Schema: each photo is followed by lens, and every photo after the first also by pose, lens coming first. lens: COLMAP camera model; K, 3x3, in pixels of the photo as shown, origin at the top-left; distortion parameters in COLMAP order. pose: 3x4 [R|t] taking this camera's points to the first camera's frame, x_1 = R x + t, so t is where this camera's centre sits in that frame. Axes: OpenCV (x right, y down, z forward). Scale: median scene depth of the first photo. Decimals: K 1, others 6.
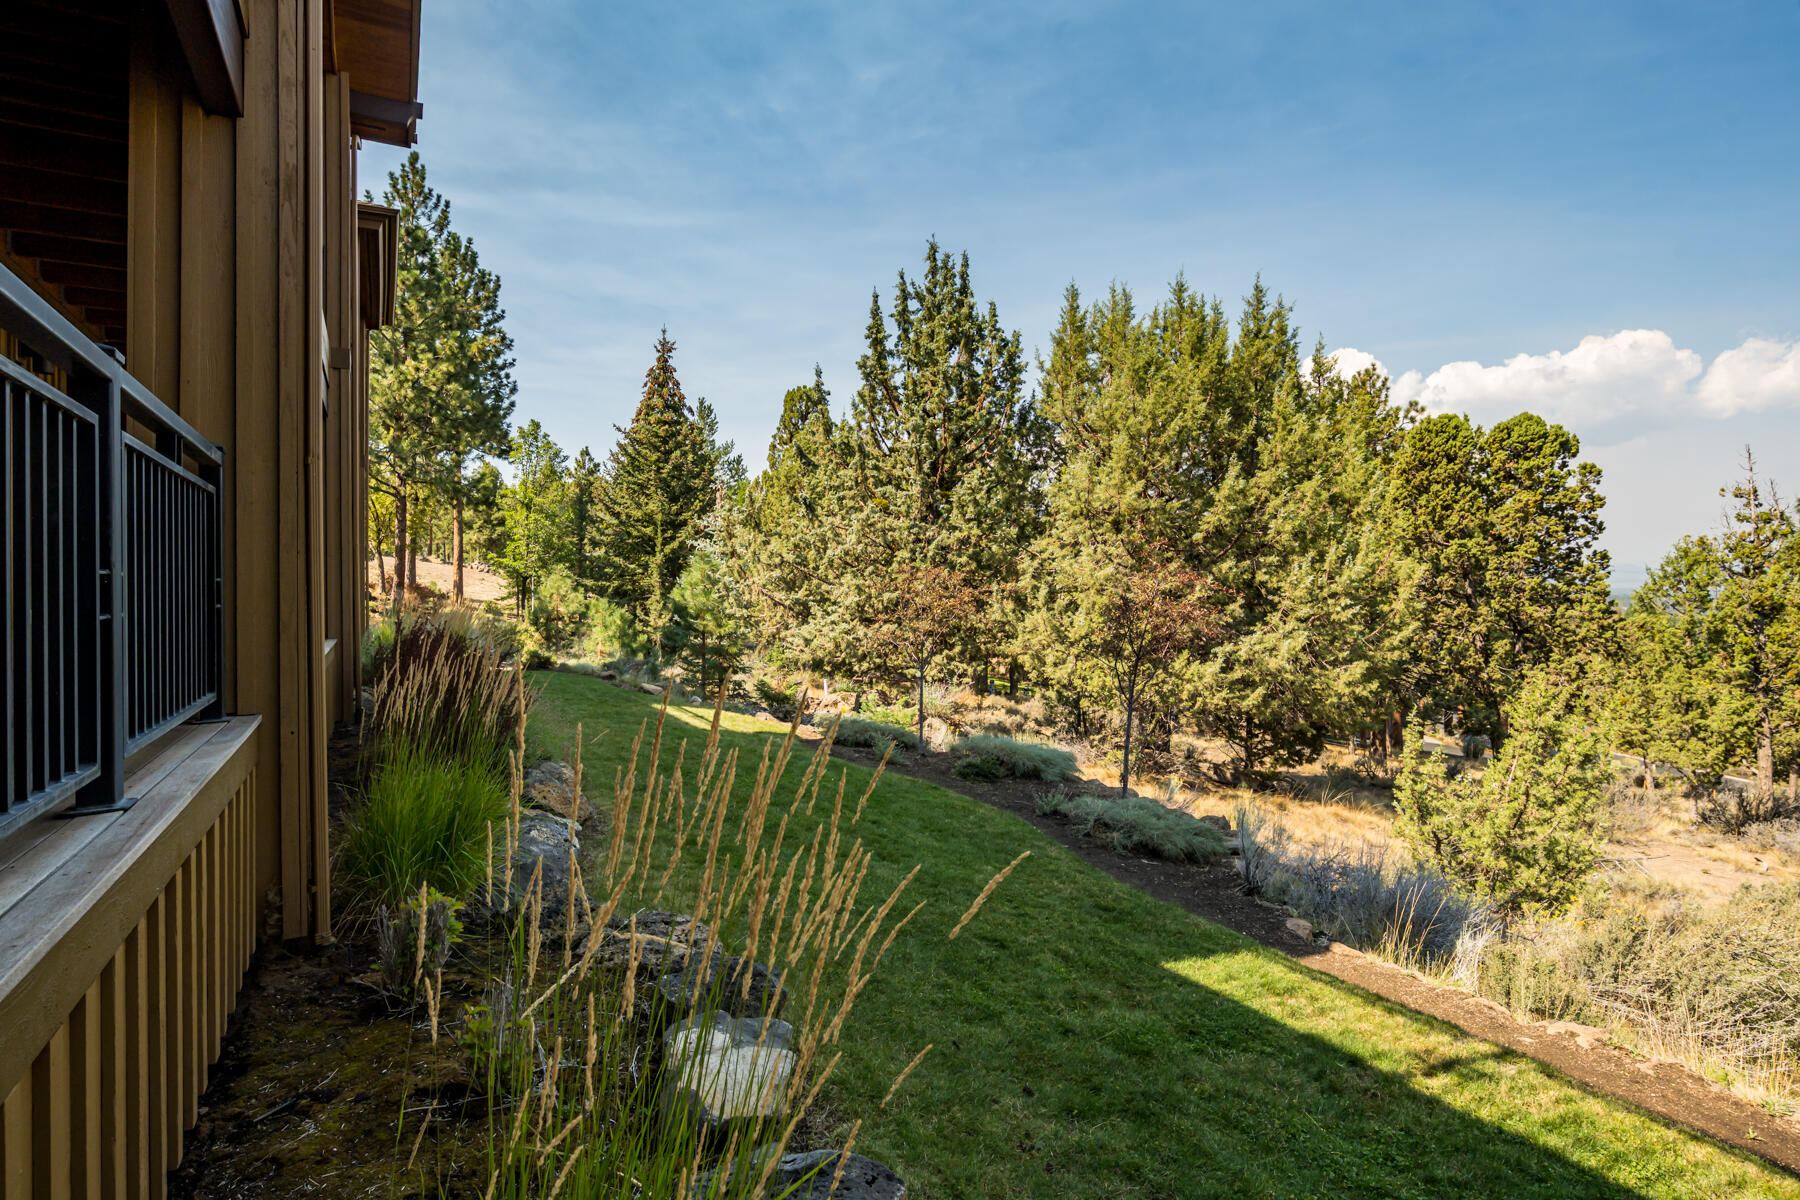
lens RADIAL K [[981.1, 0, 934.5], [0, 981.1, 571.5], [0, 0, 1]] dist [-0.000413, 0.001266]
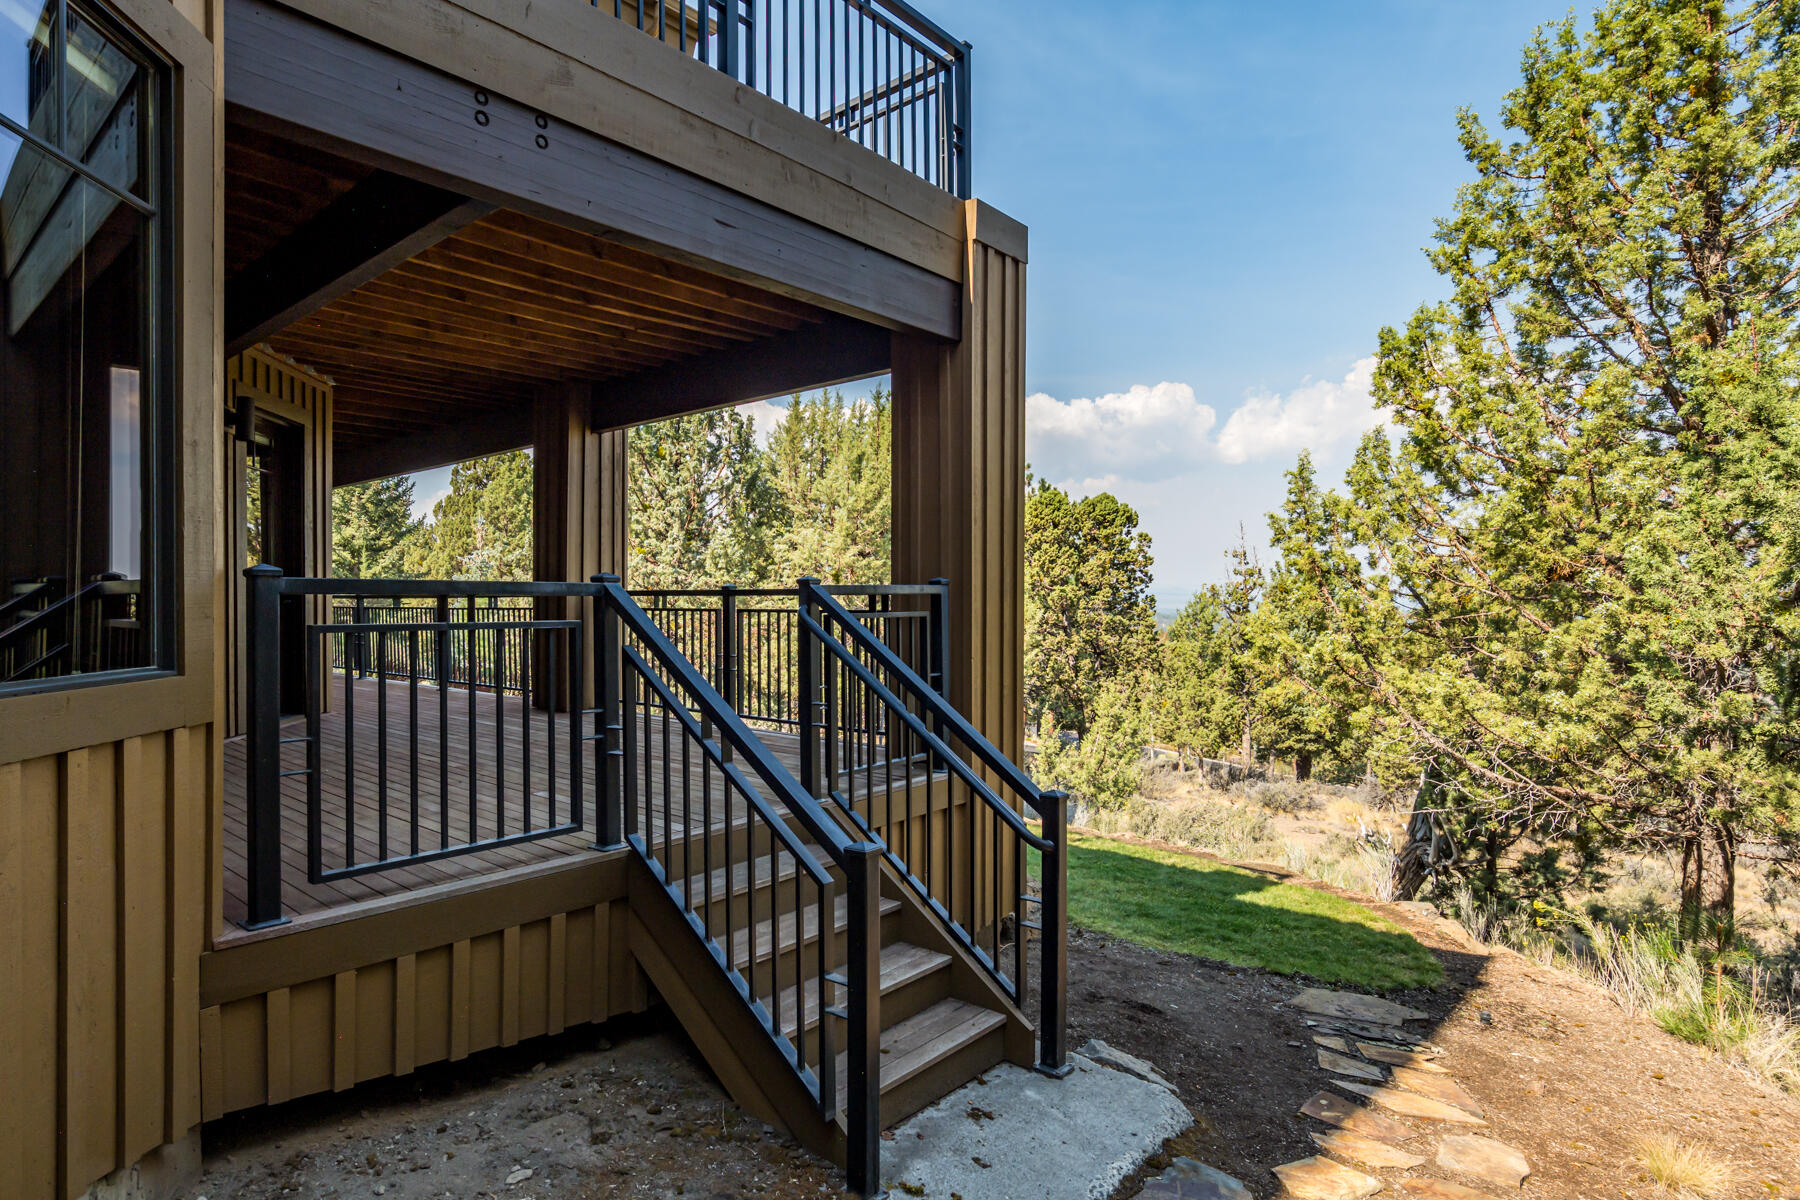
lens RADIAL K [[907.9, 0, 897.6], [0, 907.9, 600.3], [0, 0, 1]] dist [-0.018062, 0.001351]
pose [[0.948616, 0.016256, 0.316012, -0.072734], [-0.017908, 0.999837, 0.002325, -0.011406], [-0.315923, -0.007864, 0.948752, -0.115547]]
